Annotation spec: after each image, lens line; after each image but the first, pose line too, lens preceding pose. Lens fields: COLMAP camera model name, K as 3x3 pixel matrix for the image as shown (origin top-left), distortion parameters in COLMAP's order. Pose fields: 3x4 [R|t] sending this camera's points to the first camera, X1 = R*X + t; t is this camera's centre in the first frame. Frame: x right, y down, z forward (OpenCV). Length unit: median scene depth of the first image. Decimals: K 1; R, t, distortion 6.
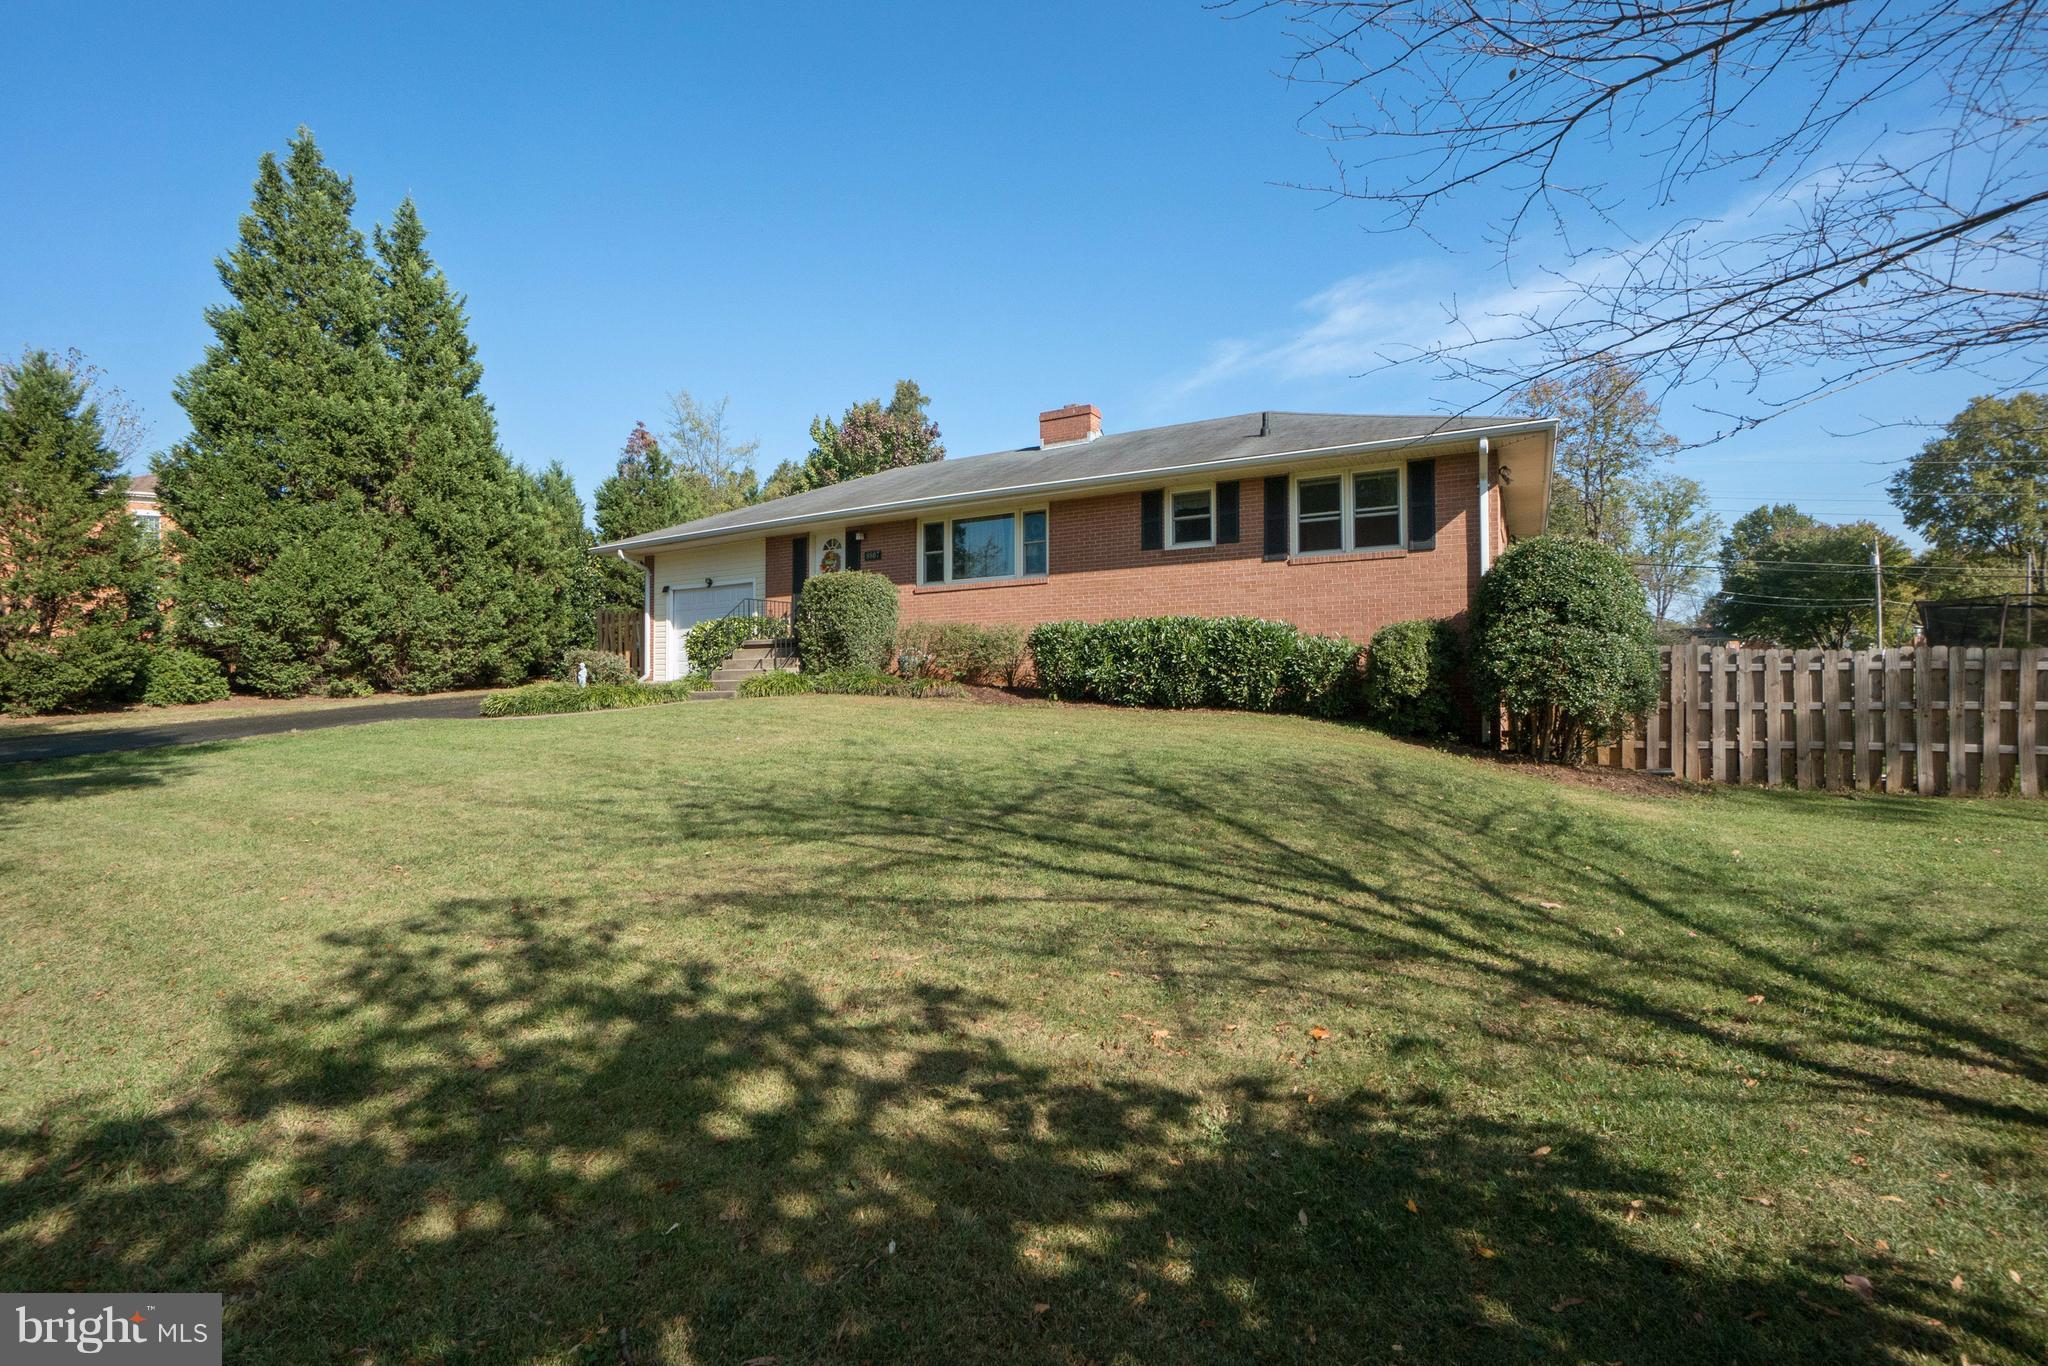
lens RADIAL K [[986.2, 0, 959.8], [0, 986.2, 703.9], [0, 0, 1]] dist [-0.038748, 0.000621]
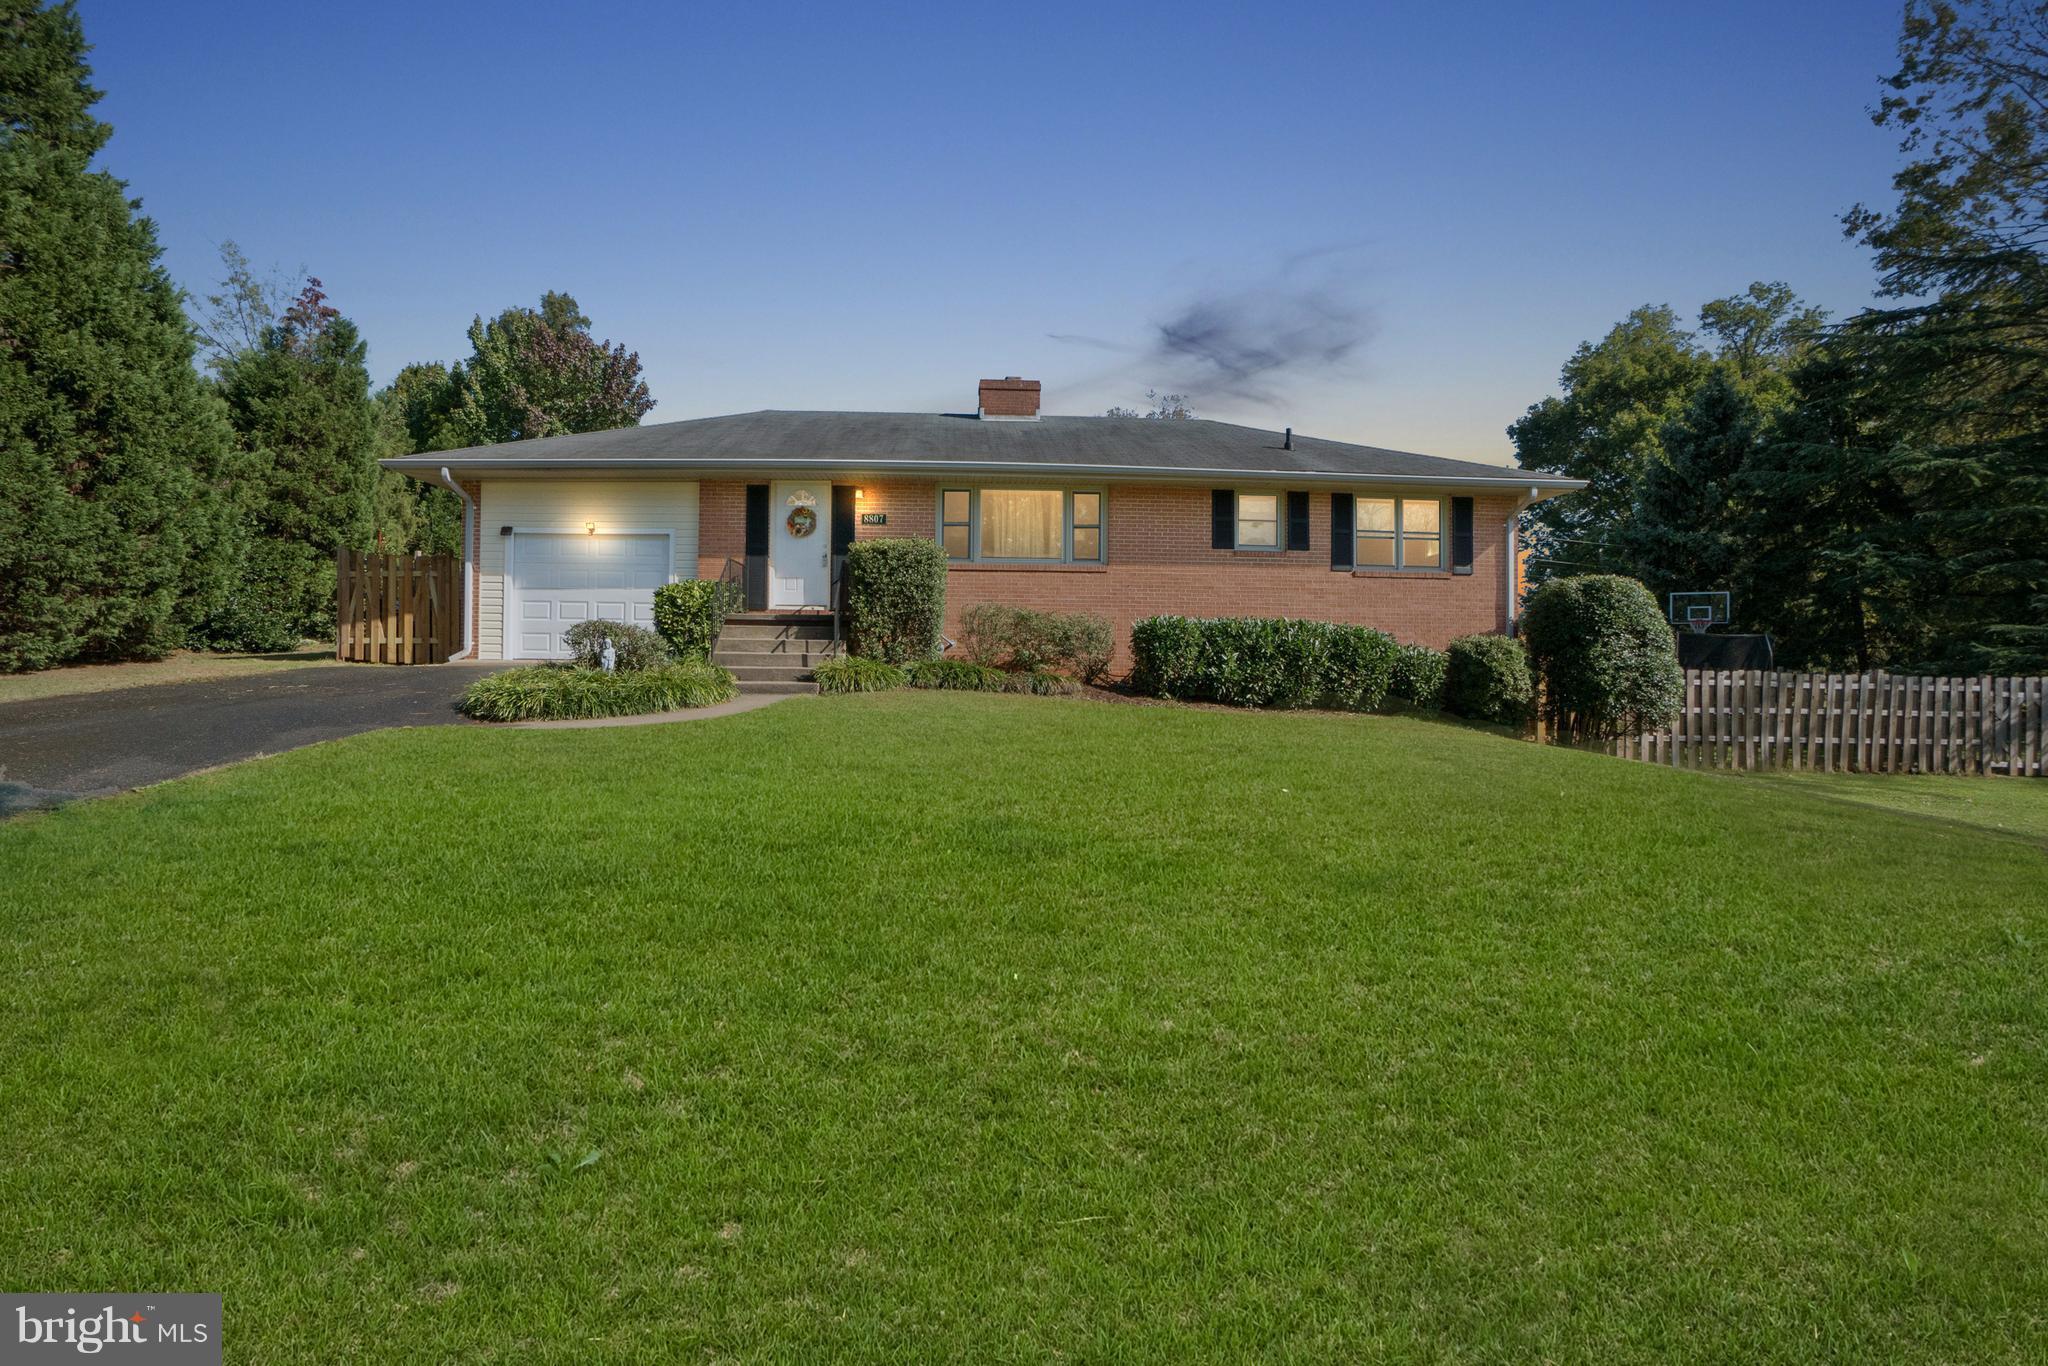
lens RADIAL K [[986.2, 0, 959.8], [0, 986.2, 703.9], [0, 0, 1]] dist [-0.038748, 0.000621]
pose [[0.827898, 0.000714, 0.560878, -0.582461], [-0.014877, 0.999675, 0.020687, -0.015296], [-0.560681, -0.025471, 0.827640, 0.318519]]
